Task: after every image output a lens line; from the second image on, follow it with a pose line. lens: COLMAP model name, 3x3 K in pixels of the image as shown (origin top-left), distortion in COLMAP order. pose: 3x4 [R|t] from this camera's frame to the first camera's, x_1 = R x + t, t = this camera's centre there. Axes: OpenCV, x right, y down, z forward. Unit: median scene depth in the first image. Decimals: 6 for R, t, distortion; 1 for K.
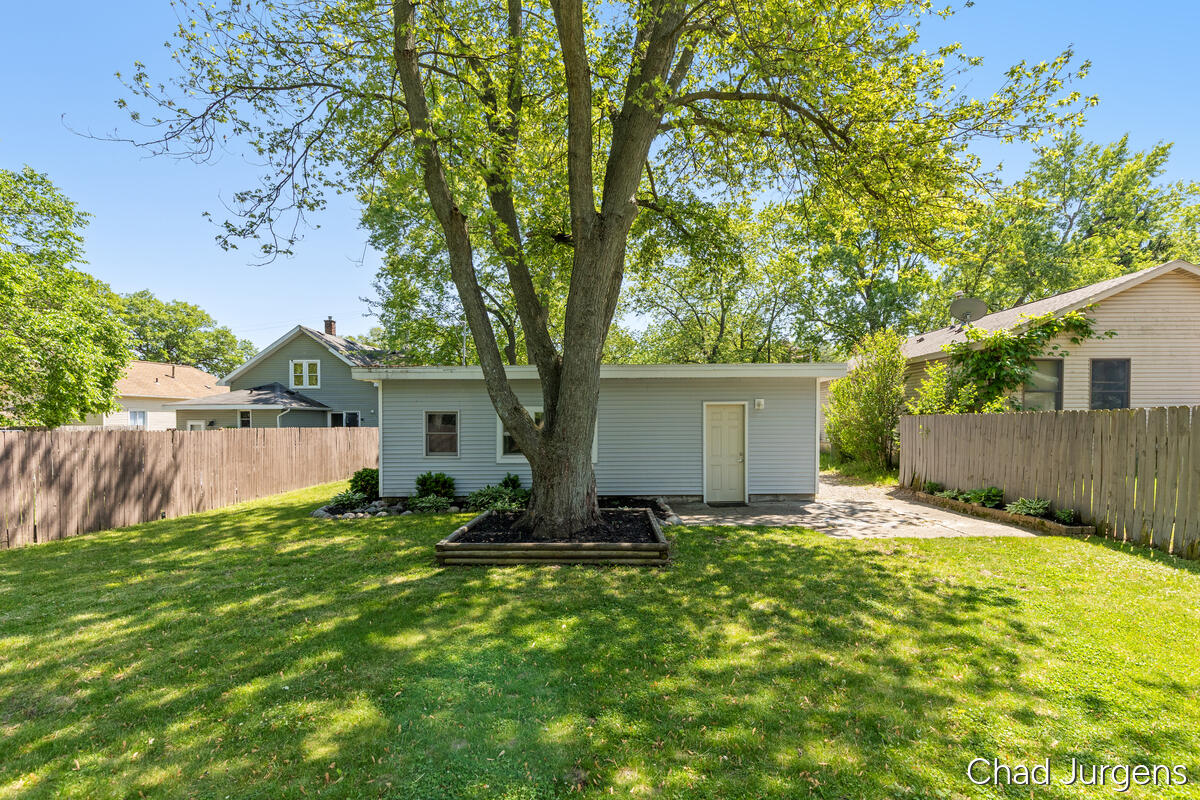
lens RADIAL K [[565.4, 0, 599.6], [0, 565.4, 411.2], [0, 0, 1]] dist [-0.005449, -0.000384]
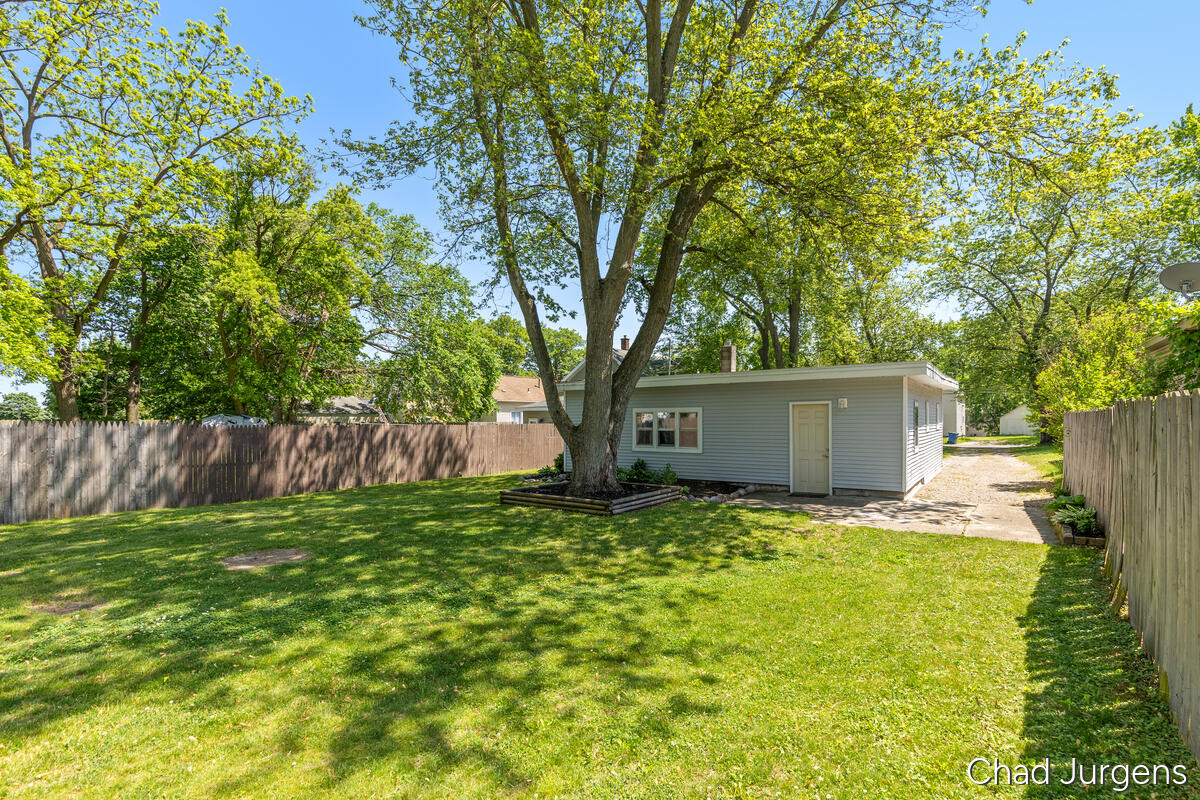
lens RADIAL K [[565.4, 0, 601.7], [0, 565.4, 399.6], [0, 0, 1]] dist [-0.005449, -0.000384]
pose [[0.813152, -0.022067, -0.581633, 1.105858], [0.013856, 0.999732, -0.018559, -0.012633], [0.581886, 0.007032, 0.813240, -0.273497]]
